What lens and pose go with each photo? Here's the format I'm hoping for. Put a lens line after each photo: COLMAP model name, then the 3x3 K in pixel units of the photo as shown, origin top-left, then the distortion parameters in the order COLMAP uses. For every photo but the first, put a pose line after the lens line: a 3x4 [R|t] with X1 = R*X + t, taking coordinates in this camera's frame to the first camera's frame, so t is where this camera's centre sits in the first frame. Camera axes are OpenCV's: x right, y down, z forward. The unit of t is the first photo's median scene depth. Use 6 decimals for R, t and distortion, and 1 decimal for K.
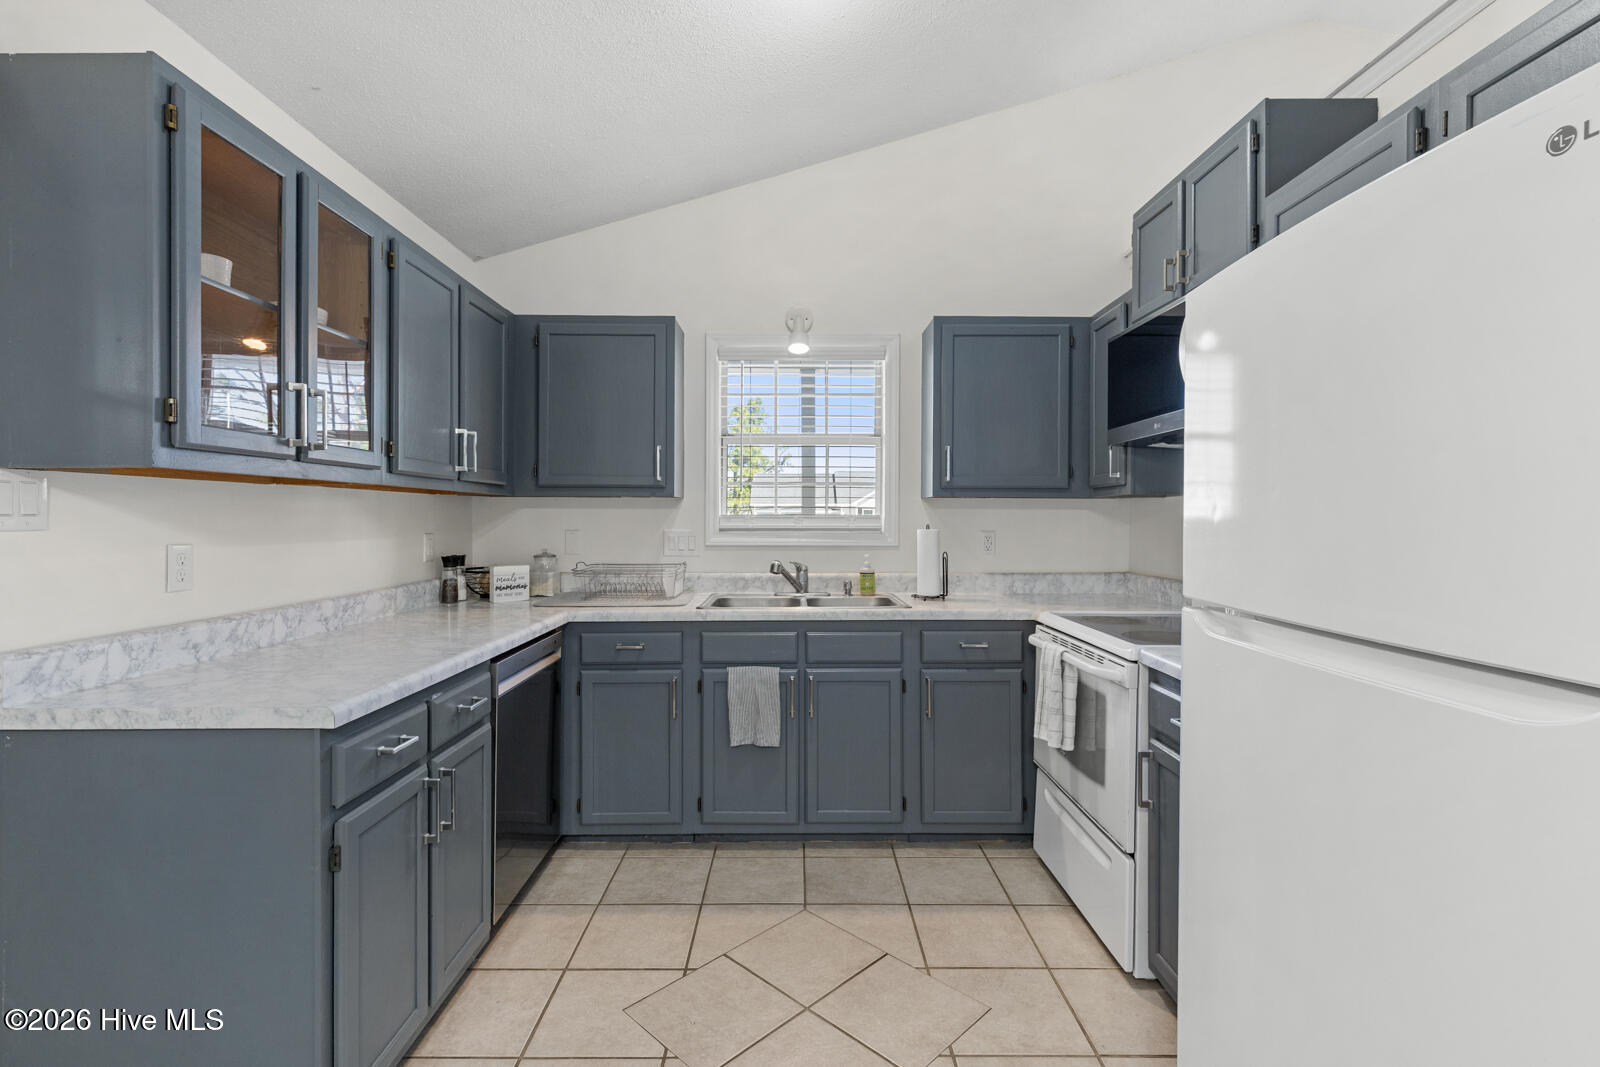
lens RADIAL K [[741.5, 0, 802.4], [0, 741.5, 526.3], [0, 0, 1]] dist [0.001083, -0.000060]
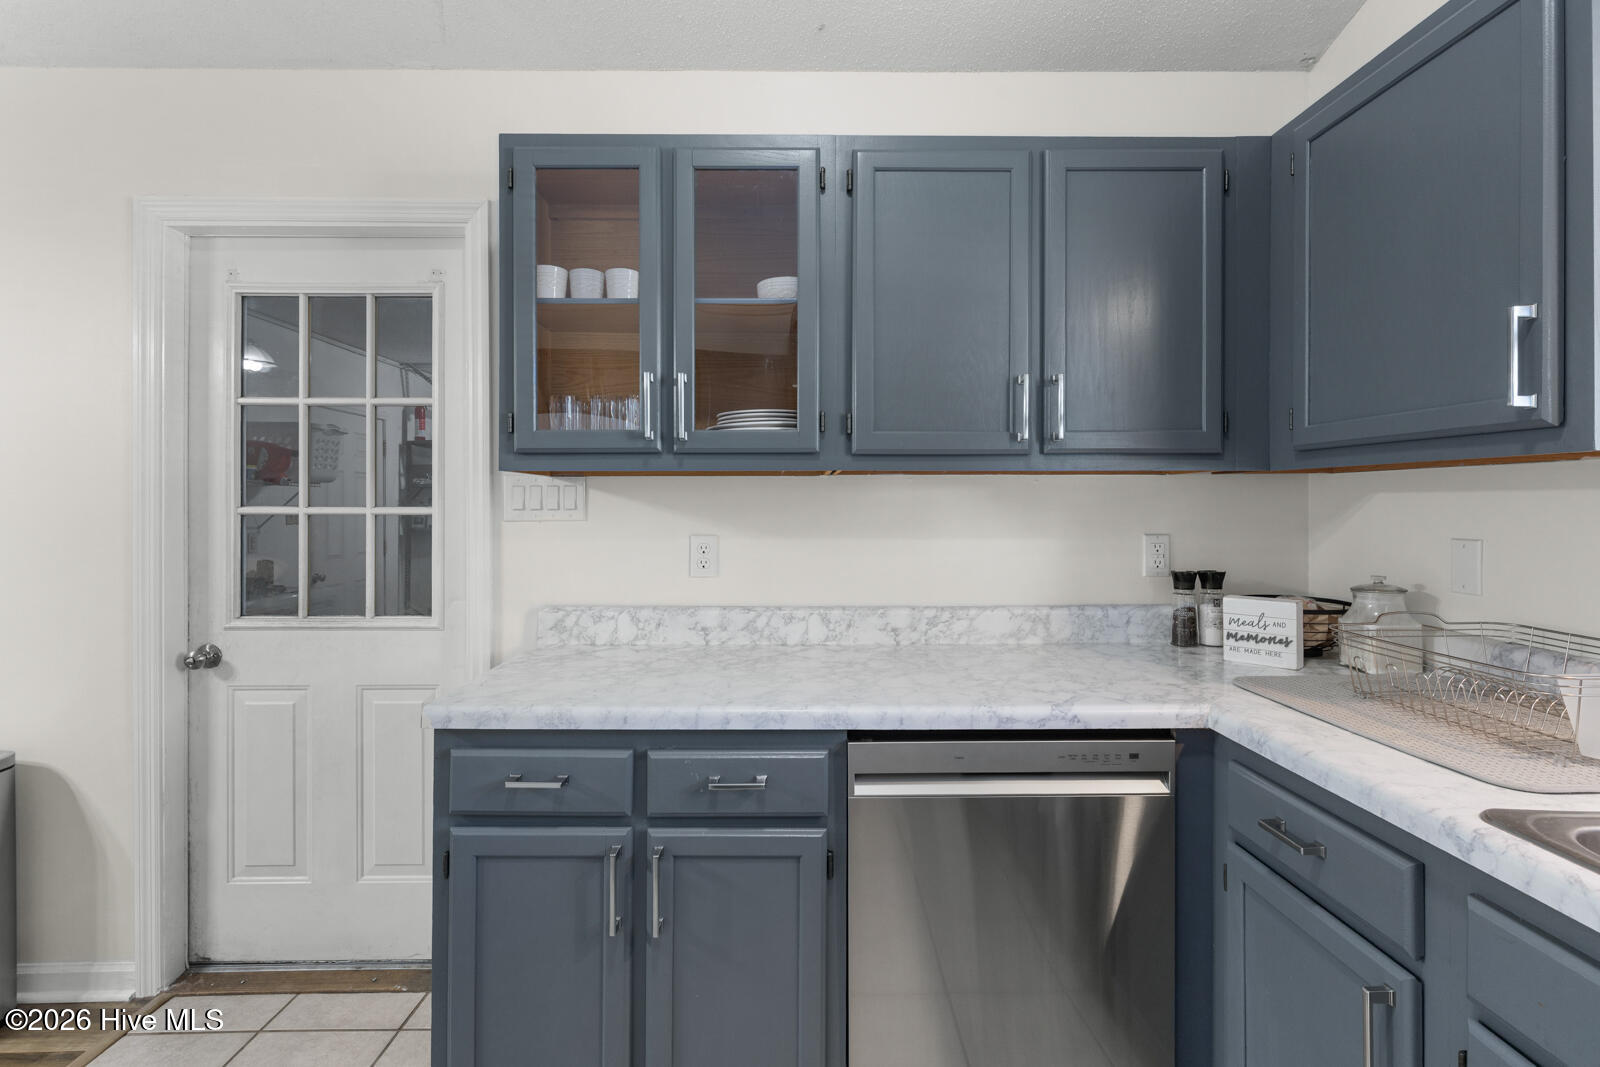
lens RADIAL K [[741.5, 0, 791.5], [0, 741.5, 497.8], [0, 0, 1]] dist [0.001083, -0.000060]
pose [[-0.000405, -0.007203, -0.999974, 0.226368], [-0.011087, 0.999913, -0.007198, -0.020654], [0.999938, 0.011083, -0.000485, 0.944115]]
